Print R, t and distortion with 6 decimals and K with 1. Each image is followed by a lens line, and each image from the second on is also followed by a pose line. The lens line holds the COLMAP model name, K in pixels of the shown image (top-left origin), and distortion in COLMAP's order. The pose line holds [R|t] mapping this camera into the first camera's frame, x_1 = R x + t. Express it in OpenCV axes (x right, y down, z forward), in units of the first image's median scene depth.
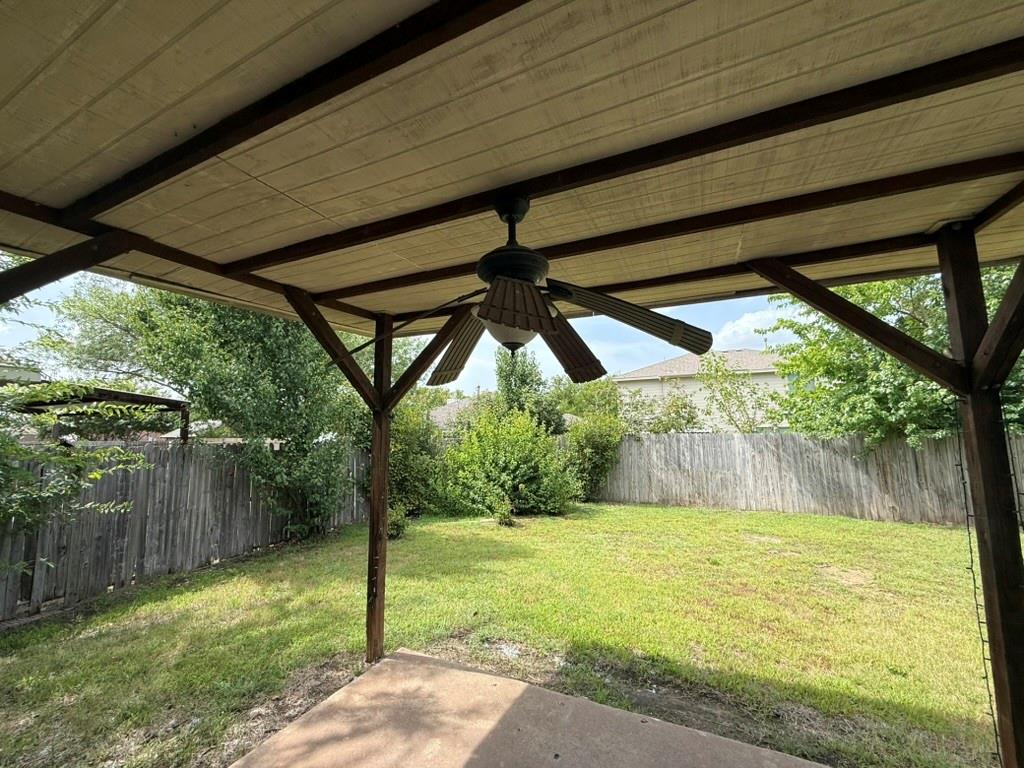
lens RADIAL K [[410.0, 0, 512.1], [0, 410.0, 386.5], [0, 0, 1]] dist [-0.000299, 0.000623]
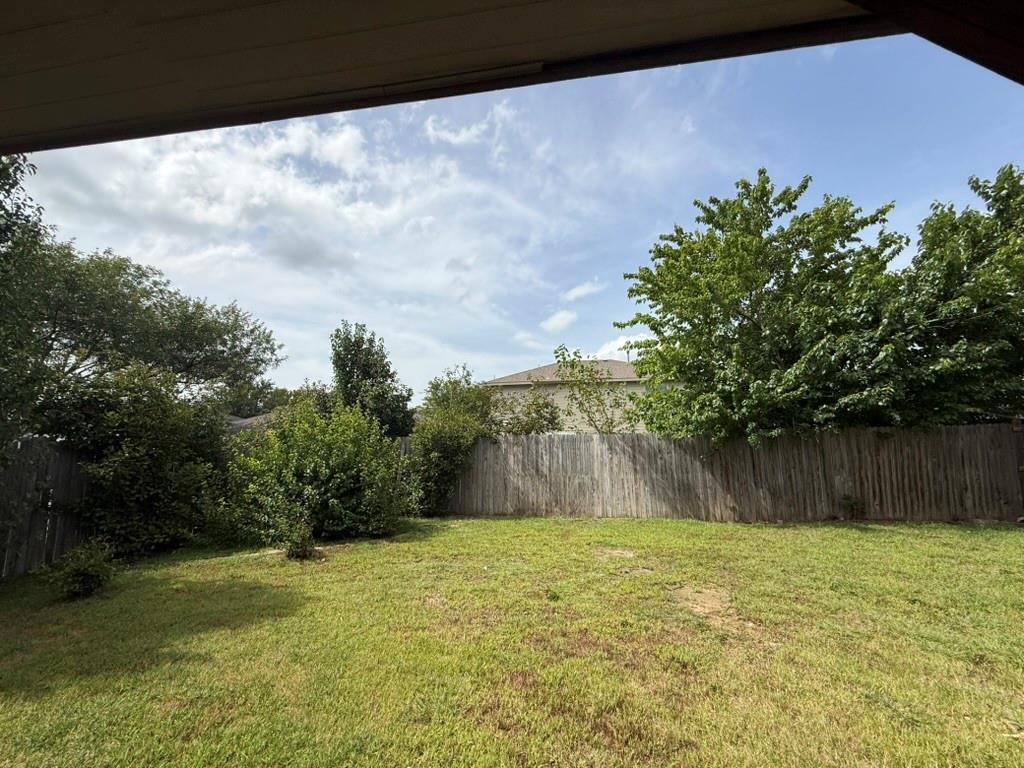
lens RADIAL K [[410.0, 0, 511.3], [0, 410.0, 384.6], [0, 0, 1]] dist [-0.000299, 0.000623]
pose [[0.961627, 0.036164, 0.271965, 0.130581], [-0.028656, 0.999092, -0.031529, 0.044052], [-0.272859, 0.022526, 0.961790, 0.187746]]
